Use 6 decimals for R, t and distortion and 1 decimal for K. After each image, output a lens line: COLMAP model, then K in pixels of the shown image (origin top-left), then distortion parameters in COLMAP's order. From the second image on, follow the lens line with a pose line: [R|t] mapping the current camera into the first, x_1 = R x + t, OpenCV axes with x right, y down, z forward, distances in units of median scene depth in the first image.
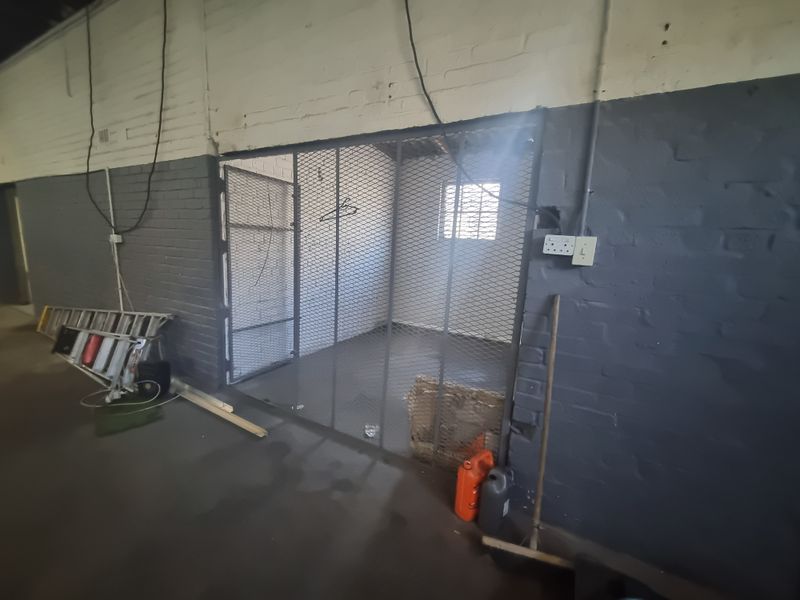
lens RADIAL K [[314.0, 0, 395.6], [0, 314.0, 295.6], [0, 0, 1]] dist [0.007200, -0.004027]
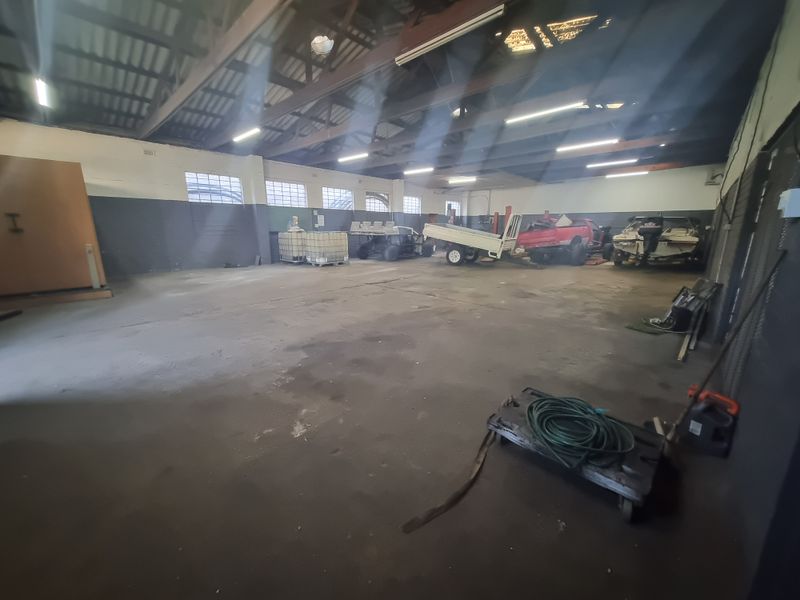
lens RADIAL K [[314.0, 0, 395.6], [0, 314.0, 295.6], [0, 0, 1]] dist [0.007200, -0.004027]
pose [[-0.265835, 0.159877, -0.950669, 0.946837], [-0.175723, 0.961594, 0.210852, 0.075181], [0.947868, 0.223106, -0.227531, 0.041190]]
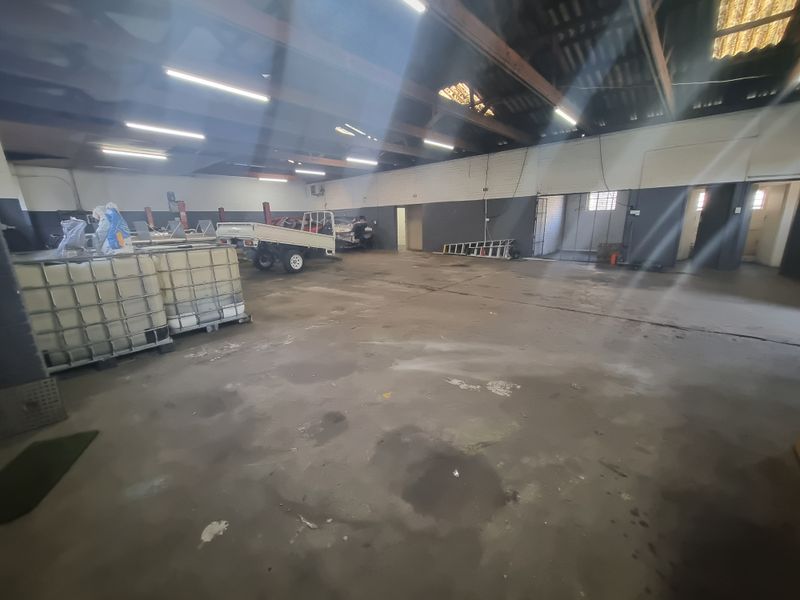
lens RADIAL K [[314.0, 0, 395.6], [0, 314.0, 295.6], [0, 0, 1]] dist [0.007200, -0.004027]
pose [[0.966886, -0.010454, -0.254995, -1.159308], [0.027980, 0.997480, 0.065201, 0.449940], [0.253670, -0.070176, 0.964742, -2.998439]]
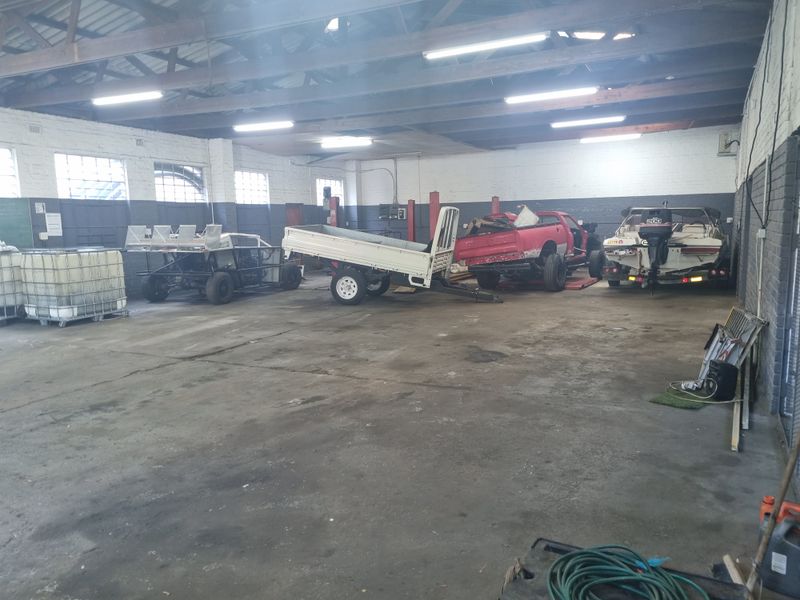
lens RADIAL K [[622.8, 0, 400.0], [0, 622.8, 300.0], [0, 0, 1]] dist [0.039843, -0.005629]
pose [[0.027053, 0.082333, -0.996238, 1.030589], [-0.145305, 0.986341, 0.077569, 0.016335], [0.989017, 0.142660, 0.038647, -0.061383]]
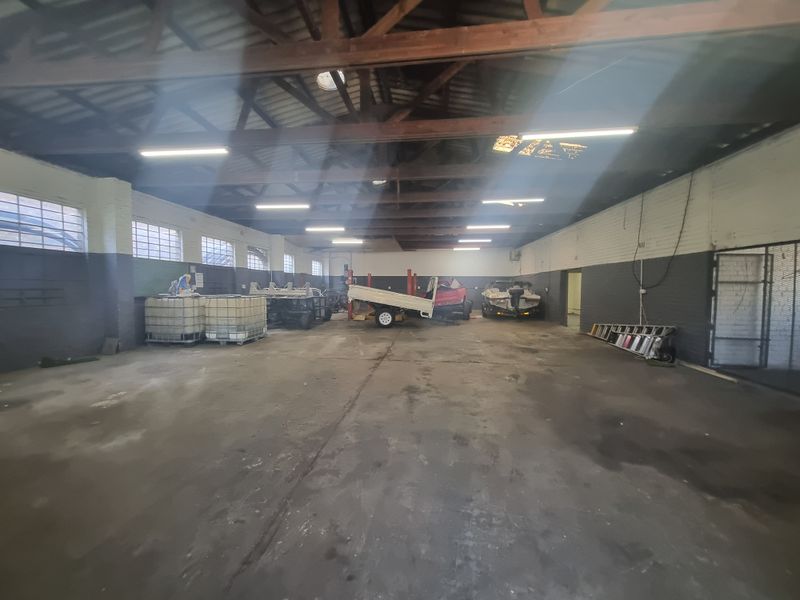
lens RADIAL K [[314.0, 0, 395.6], [0, 314.0, 295.6], [0, 0, 1]] dist [0.007200, -0.004027]
pose [[0.368600, -0.015331, -0.929462, 0.540024], [-0.142806, 0.987061, -0.072915, 0.279142], [0.918553, 0.159610, 0.361641, -1.496423]]
